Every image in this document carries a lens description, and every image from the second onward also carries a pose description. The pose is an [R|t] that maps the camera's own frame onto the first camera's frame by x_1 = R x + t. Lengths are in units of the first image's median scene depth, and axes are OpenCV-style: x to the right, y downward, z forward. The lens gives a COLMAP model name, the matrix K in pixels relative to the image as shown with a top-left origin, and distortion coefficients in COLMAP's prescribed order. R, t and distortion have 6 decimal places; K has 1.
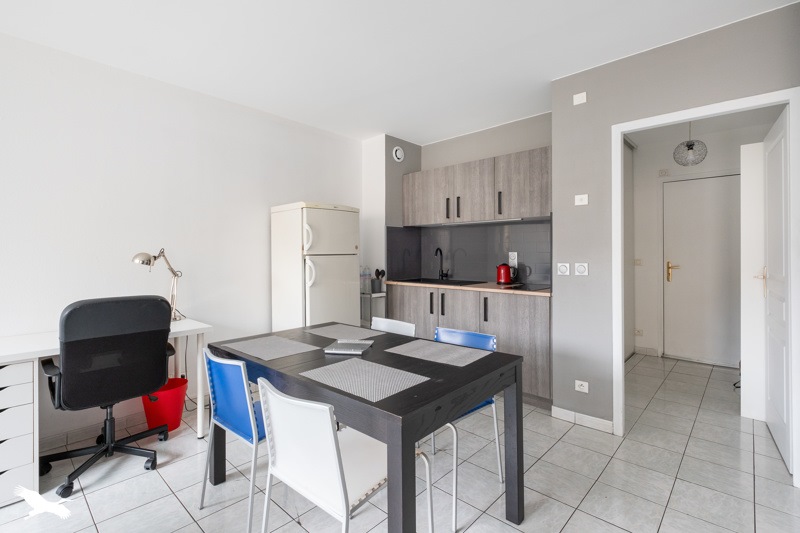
lens RADIAL K [[360.9, 0, 400.4], [0, 360.9, 254.7], [0, 0, 1]] dist [0.000492, -0.000003]
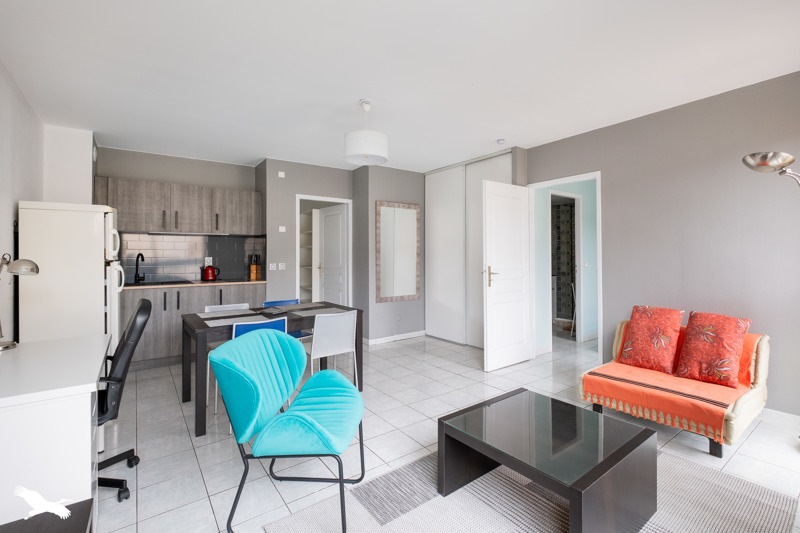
lens RADIAL K [[351.5, 0, 400.9], [0, 351.5, 255.6], [0, 0, 1]] dist [-0.001098, -0.000290]
pose [[0.201742, 0.000679, 0.979439, -0.923632], [0.003499, 0.999993, -0.001414, -0.009000], [-0.979433, 0.003712, 0.201738, 0.030936]]
